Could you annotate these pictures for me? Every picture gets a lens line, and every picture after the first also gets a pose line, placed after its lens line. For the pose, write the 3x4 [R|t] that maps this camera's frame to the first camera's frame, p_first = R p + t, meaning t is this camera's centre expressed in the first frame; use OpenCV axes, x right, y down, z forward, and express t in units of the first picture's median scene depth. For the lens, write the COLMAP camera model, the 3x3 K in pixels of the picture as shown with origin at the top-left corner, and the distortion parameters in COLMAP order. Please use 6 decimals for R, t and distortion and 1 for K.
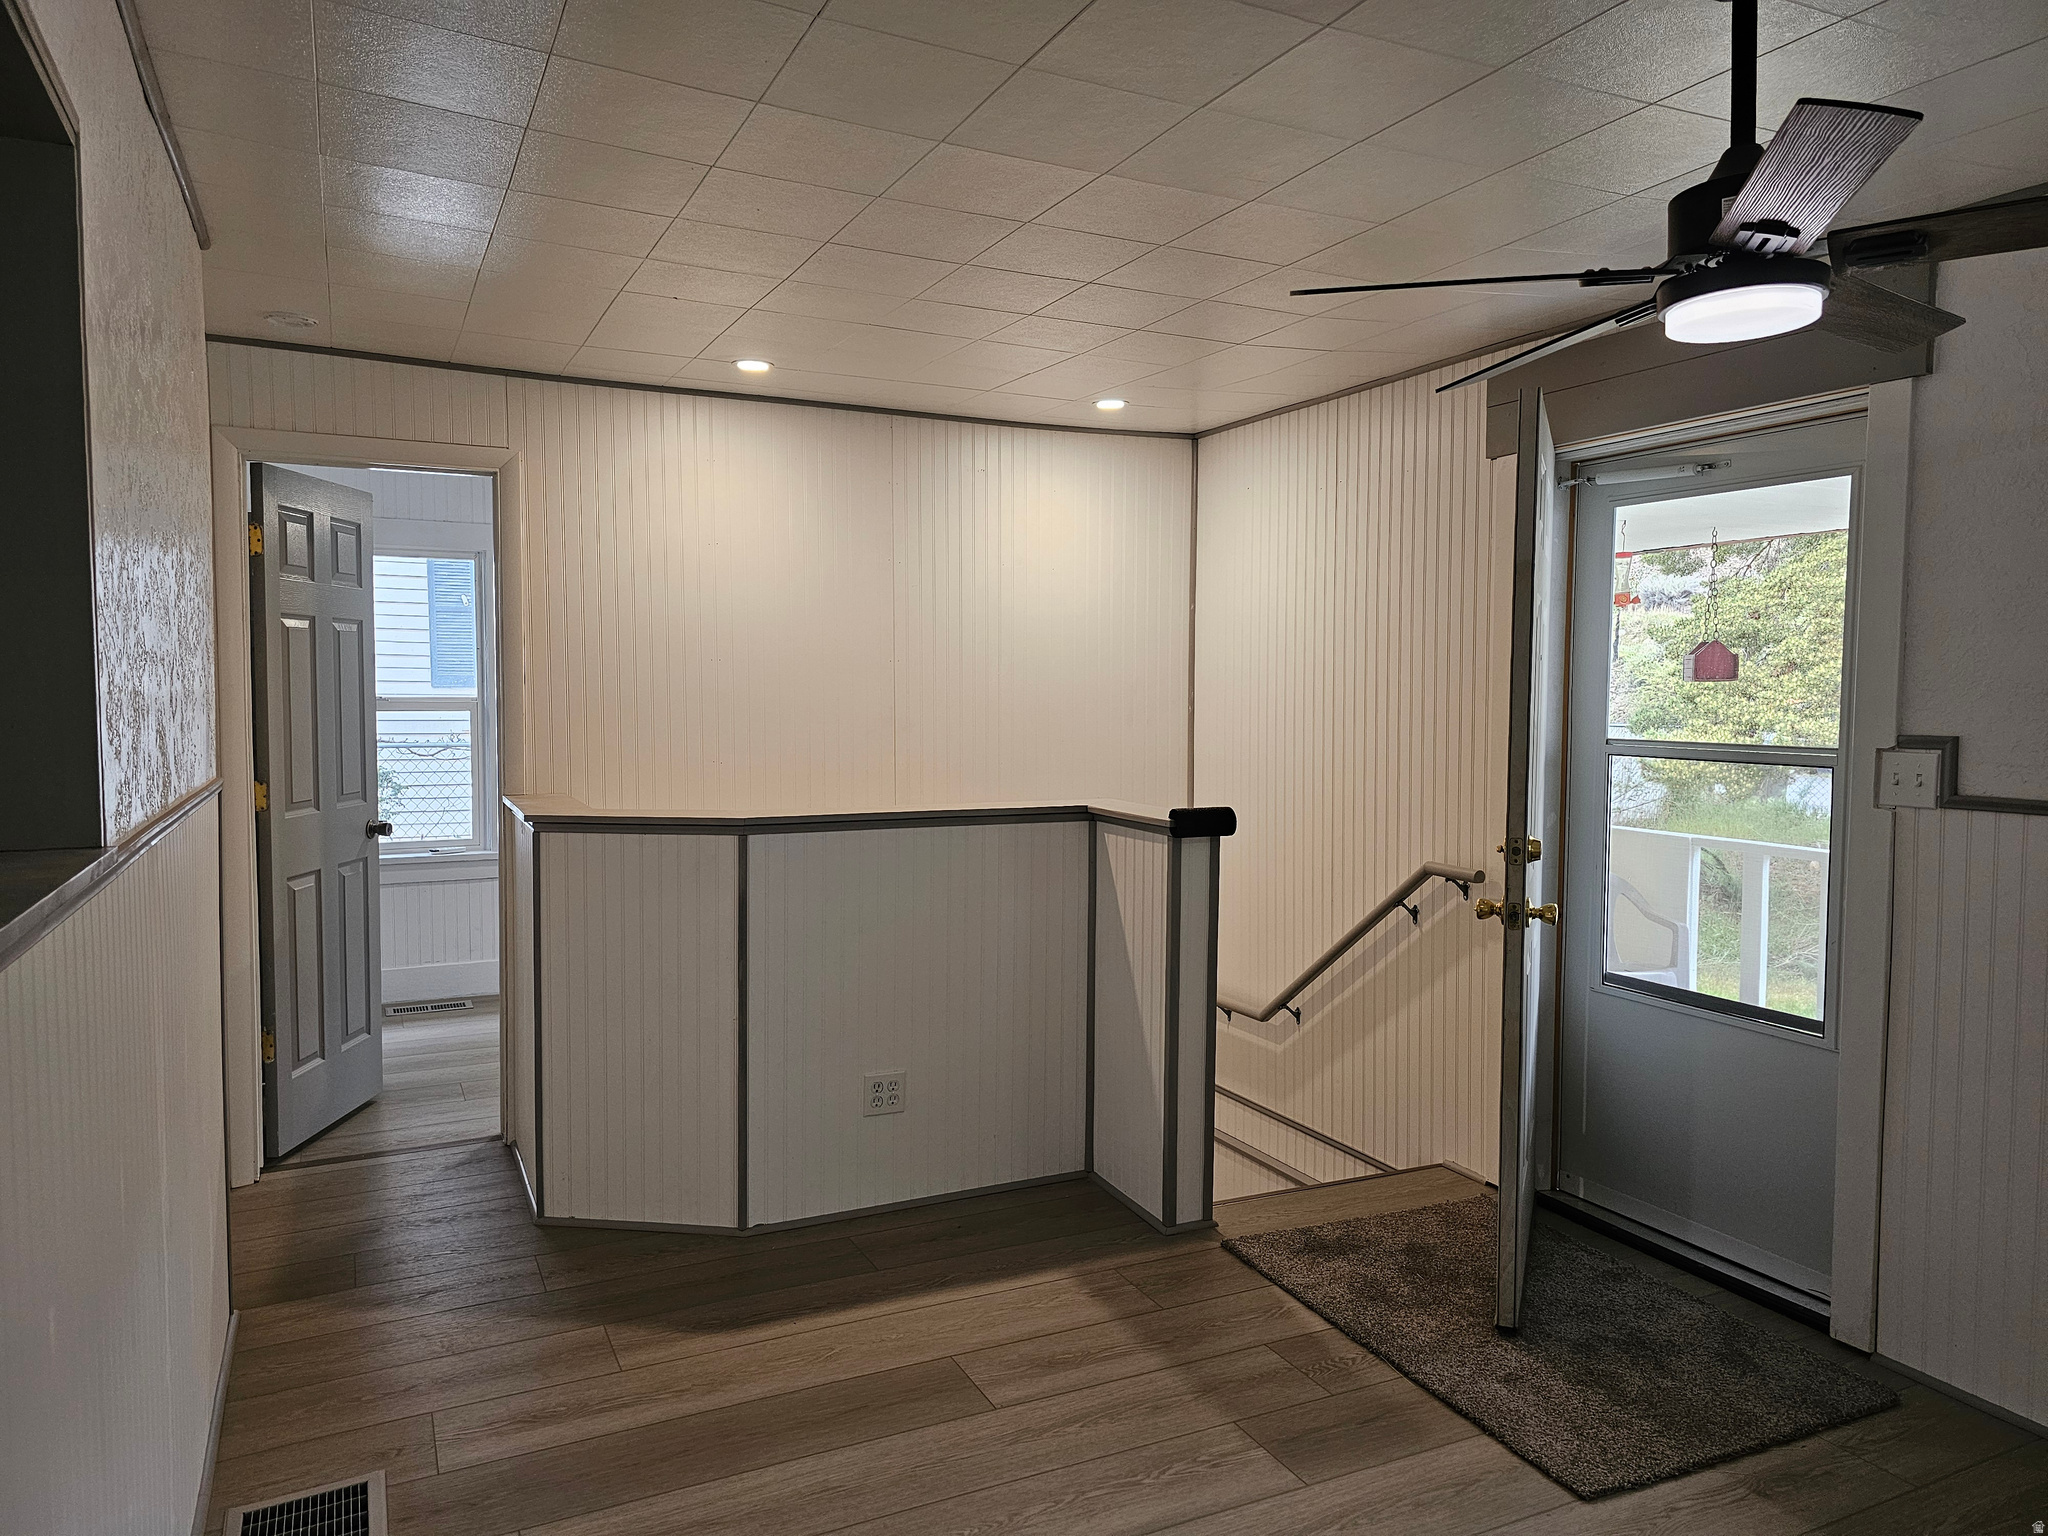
lens RADIAL K [[1390.8, 0, 1028.6], [0, 1390.8, 750.5], [0, 0, 1]] dist [0.081411, -0.066527]
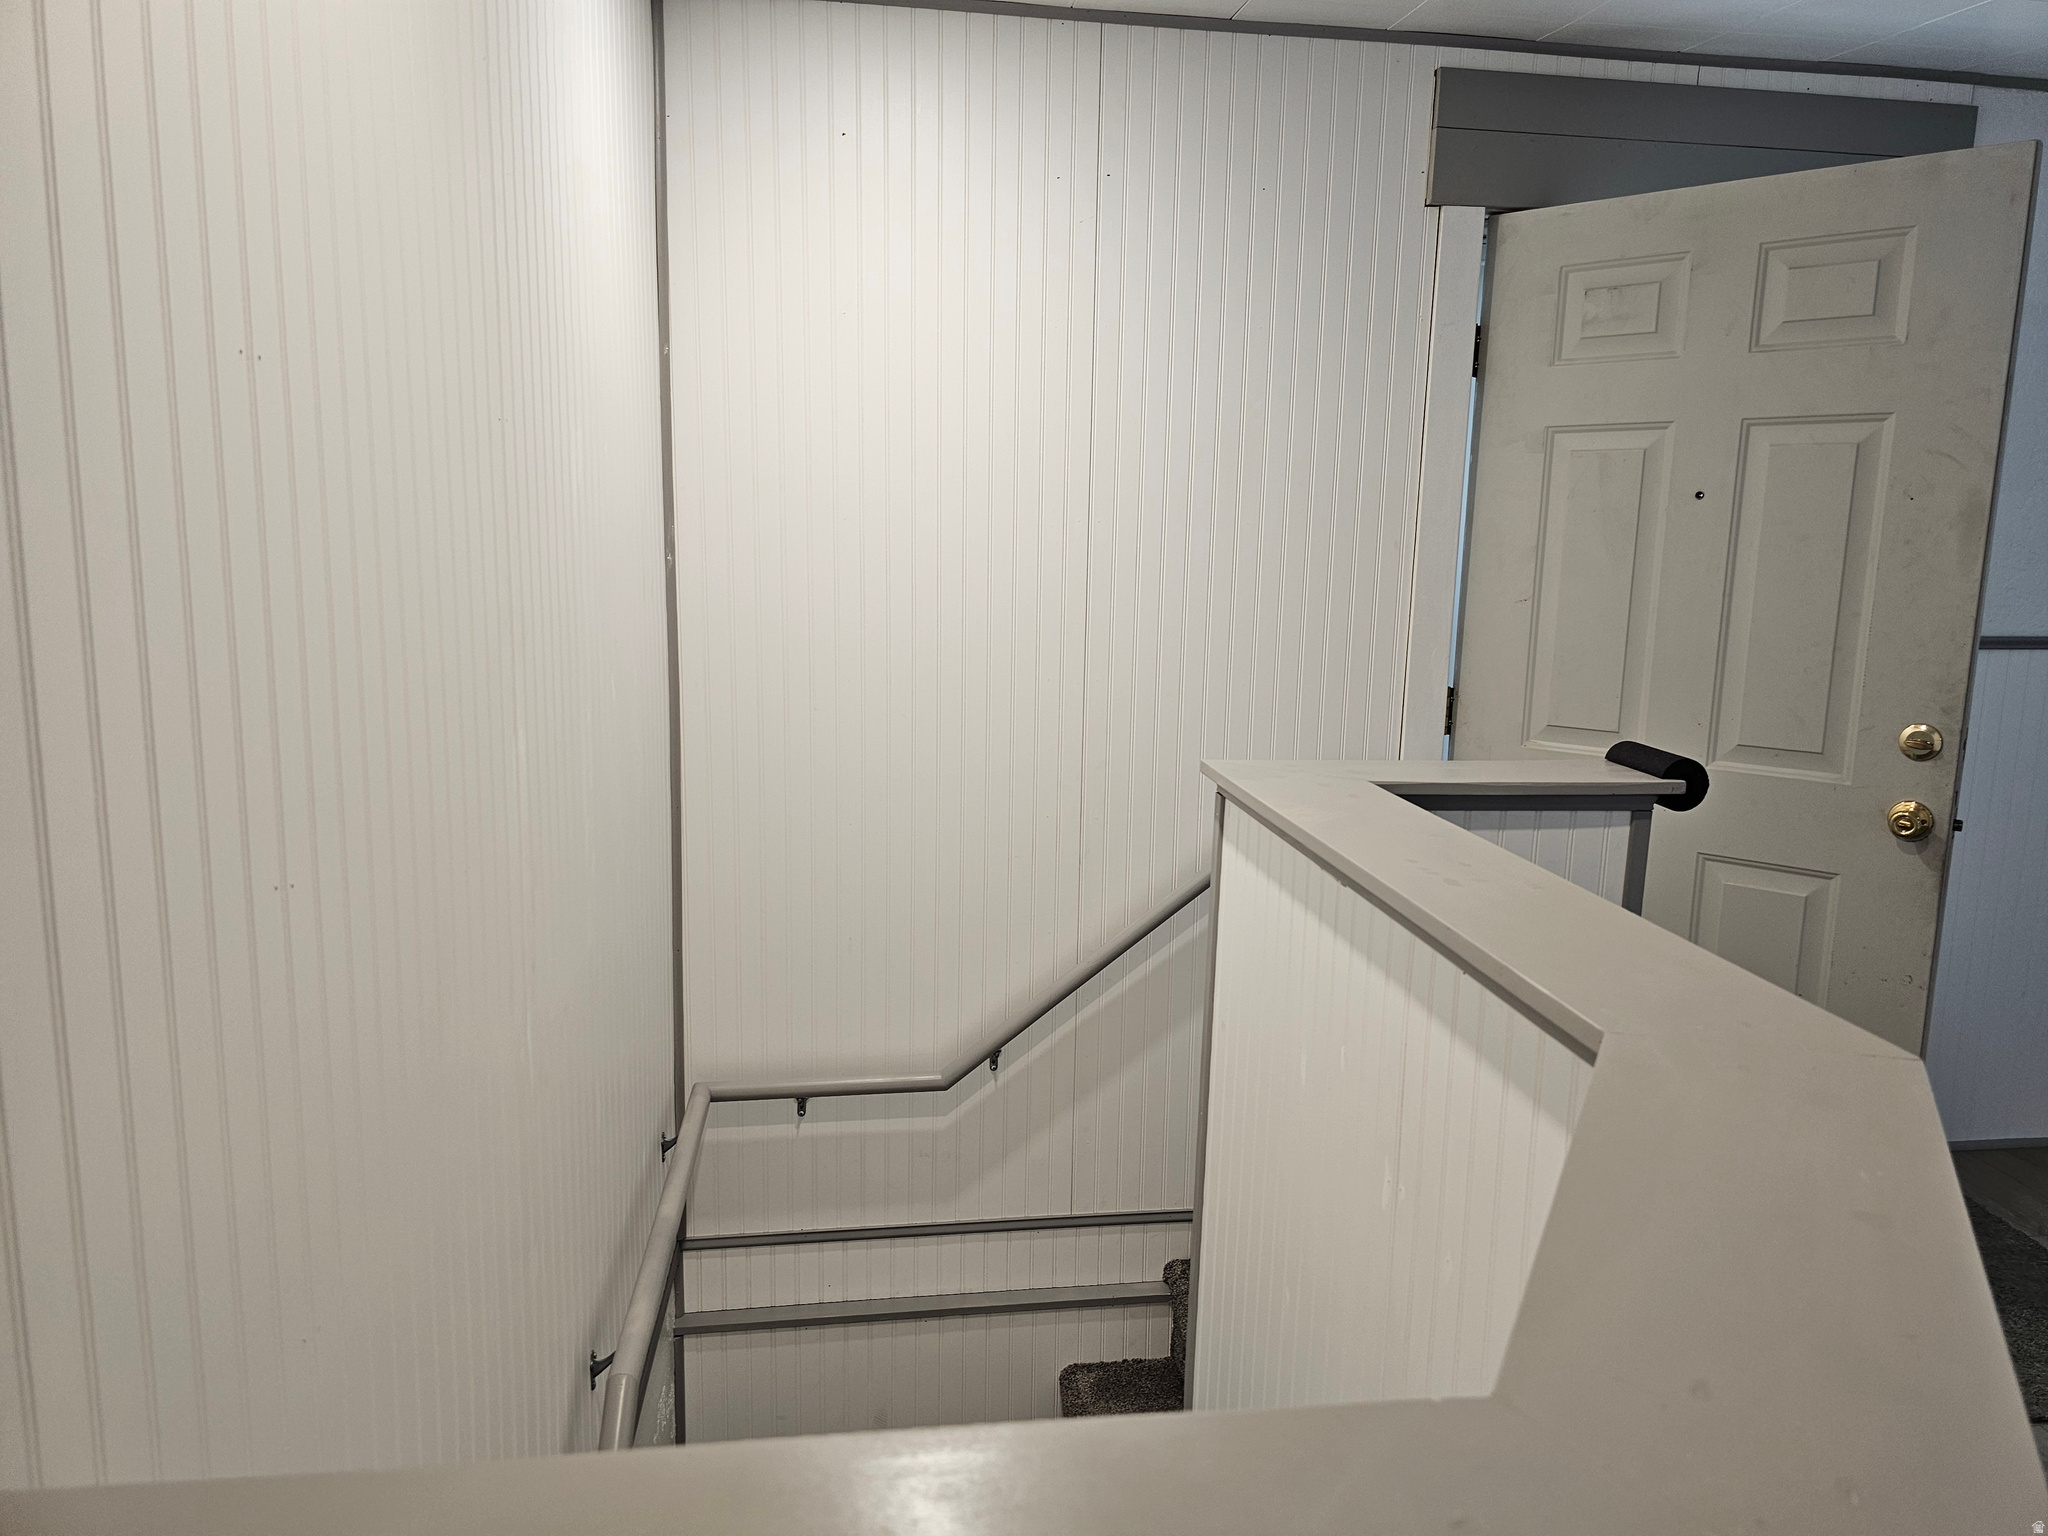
lens RADIAL K [[1390.8, 0, 1028.6], [0, 1390.8, 750.5], [0, 0, 1]] dist [0.081411, -0.066527]
pose [[0.297869, -0.148113, 0.943047, -0.493157], [0.023725, 0.988734, 0.147794, -0.049677], [-0.954312, -0.021650, 0.298027, 1.075714]]
